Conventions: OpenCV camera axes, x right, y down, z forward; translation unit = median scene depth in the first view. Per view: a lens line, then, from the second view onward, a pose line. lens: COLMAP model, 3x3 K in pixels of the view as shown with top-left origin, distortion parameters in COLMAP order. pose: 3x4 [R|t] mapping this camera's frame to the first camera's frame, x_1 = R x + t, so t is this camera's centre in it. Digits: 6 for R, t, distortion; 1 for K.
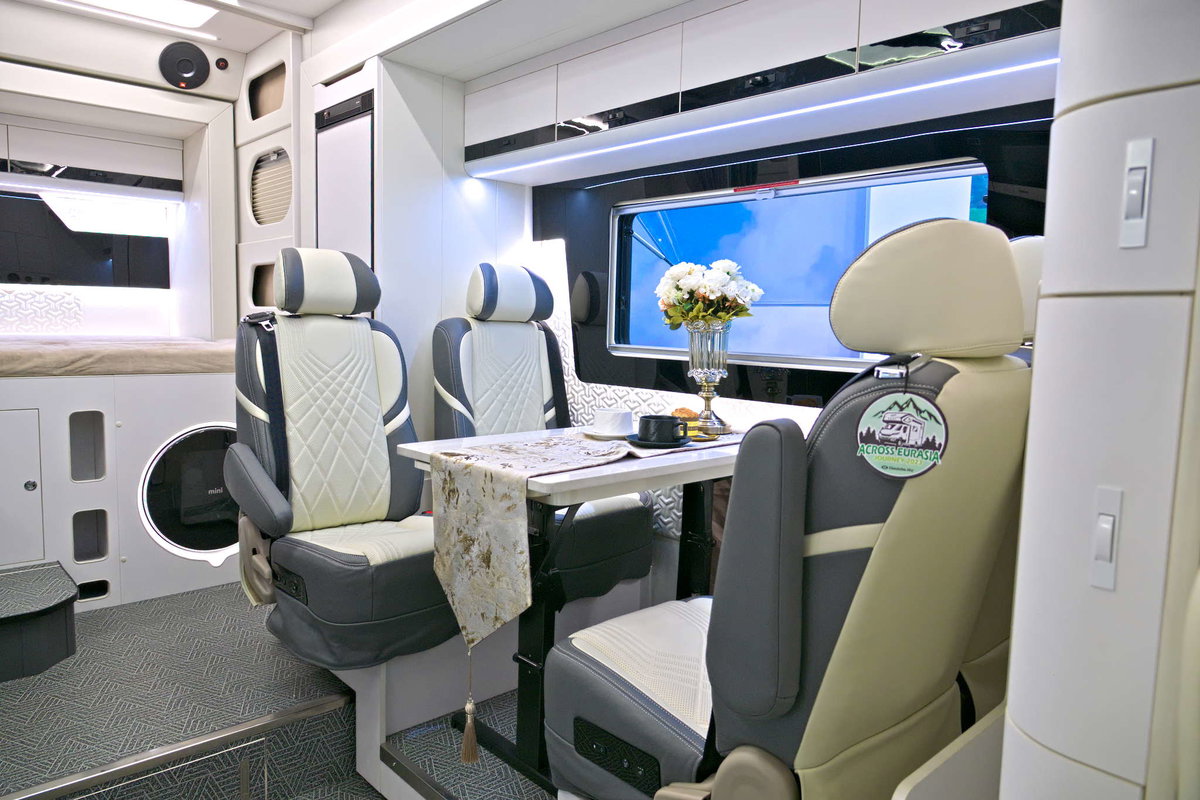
lens RADIAL K [[799.8, 0, 600.0], [0, 799.8, 400.0], [0, 0, 1]] dist [-0.002309, -0.003129]
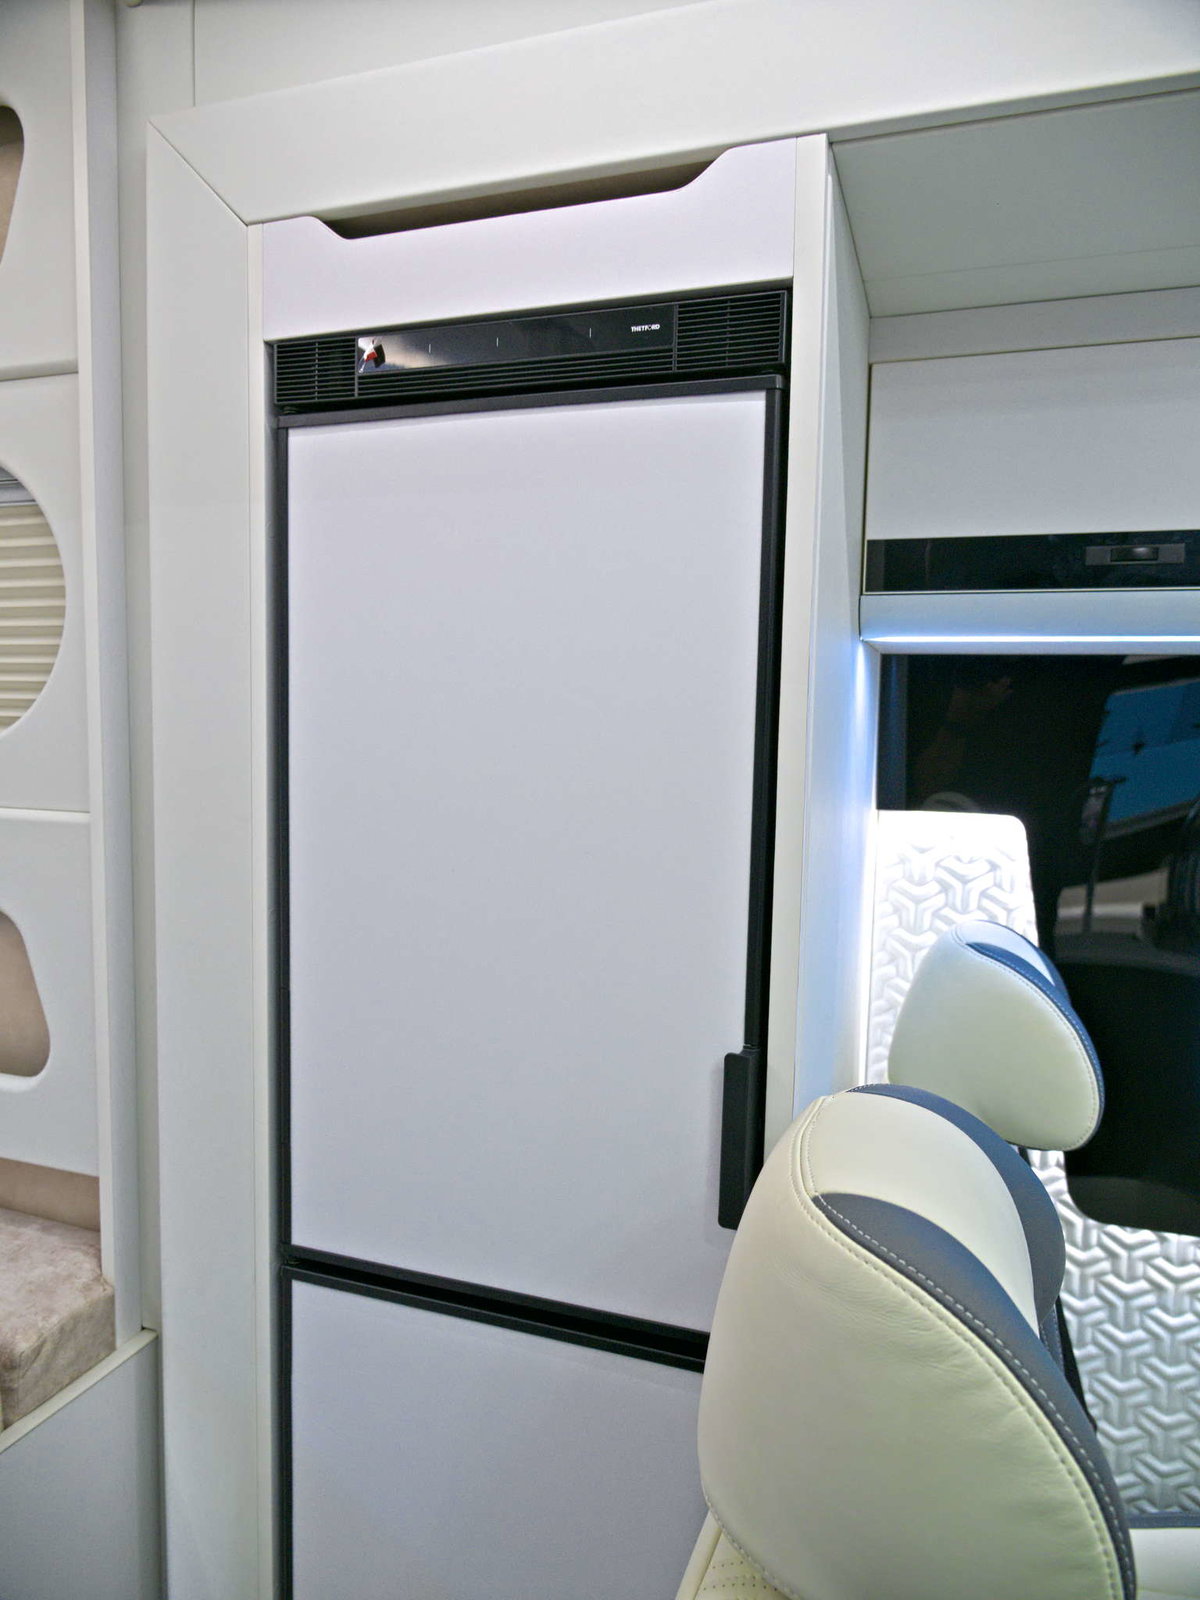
lens RADIAL K [[1064.5, 0, 600.0], [0, 1064.5, 800.0], [0, 0, 1]] dist [-0.000168, -0.000093]
pose [[0.881030, -0.045242, 0.470891, -0.475230], [0.045505, 0.998905, 0.010834, -0.250163], [-0.470866, 0.011883, 0.882125, 0.760685]]
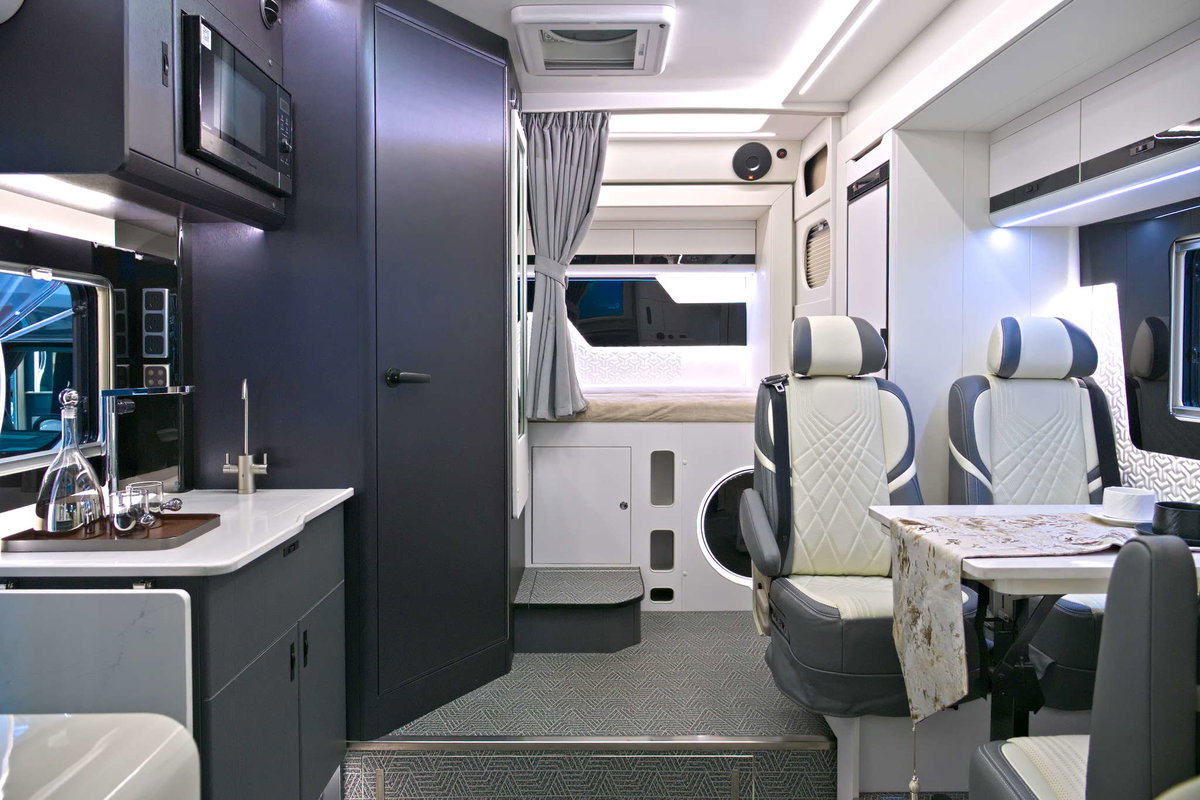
lens RADIAL K [[806.9, 0, 599.1], [0, 806.9, 374.9], [0, 0, 1]] dist [-0.001053, -0.000481]
pose [[0.739003, -0.003524, -0.673692, 0.147445], [-0.047463, 0.997229, -0.057281, -0.028415], [0.672028, 0.074306, 0.736789, -0.016611]]
